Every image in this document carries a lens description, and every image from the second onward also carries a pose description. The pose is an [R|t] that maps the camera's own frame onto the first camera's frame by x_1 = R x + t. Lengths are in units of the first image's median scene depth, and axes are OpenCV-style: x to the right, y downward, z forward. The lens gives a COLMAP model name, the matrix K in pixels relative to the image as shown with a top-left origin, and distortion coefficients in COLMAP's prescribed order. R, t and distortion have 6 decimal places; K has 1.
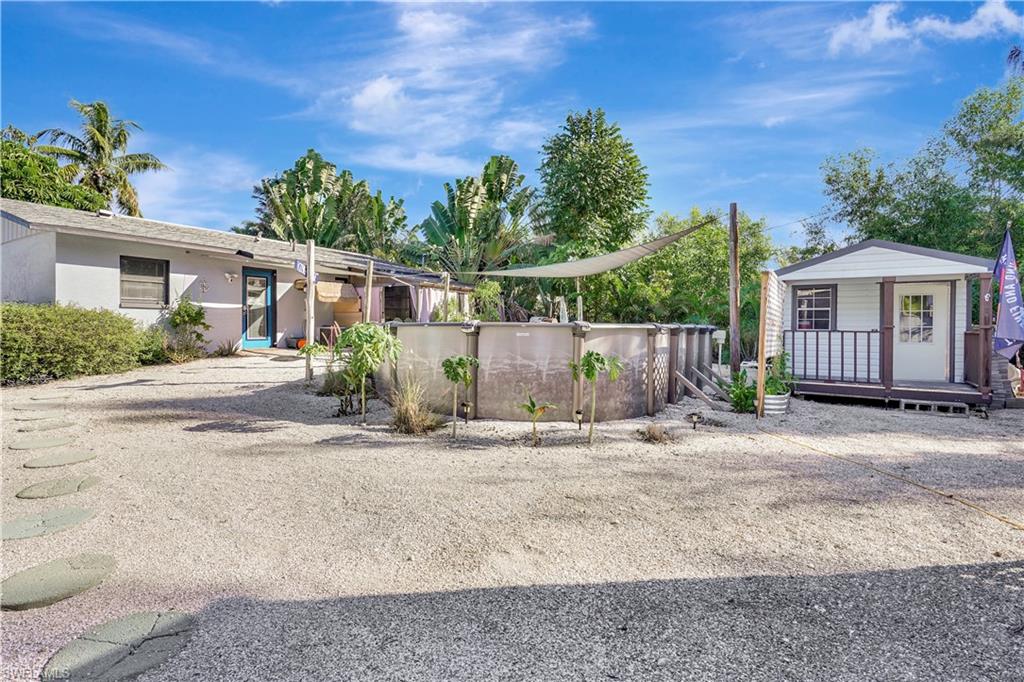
lens RADIAL K [[493.6, 0, 496.8], [0, 493.6, 318.6], [0, 0, 1]] dist [-0.000285, 0.000967]
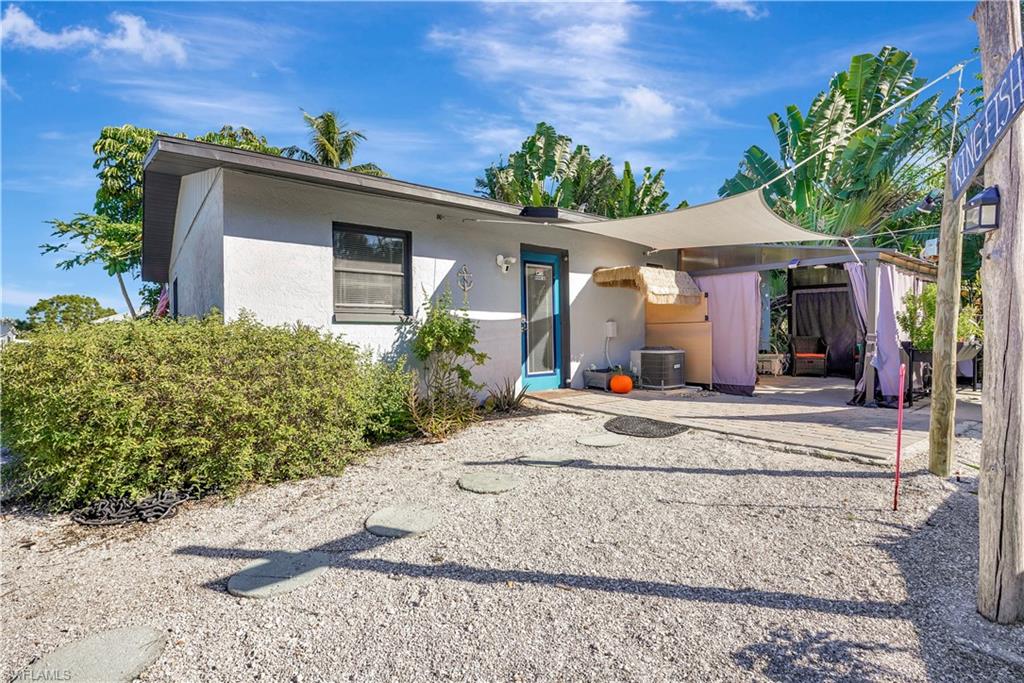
lens RADIAL K [[493.6, 0, 496.8], [0, 493.6, 319.1], [0, 0, 1]] dist [-0.000285, 0.000967]
pose [[0.933434, -0.028821, -0.357589, -0.325711], [0.020424, 0.999420, -0.027239, -0.006691], [0.358167, 0.018123, 0.933482, 0.449544]]
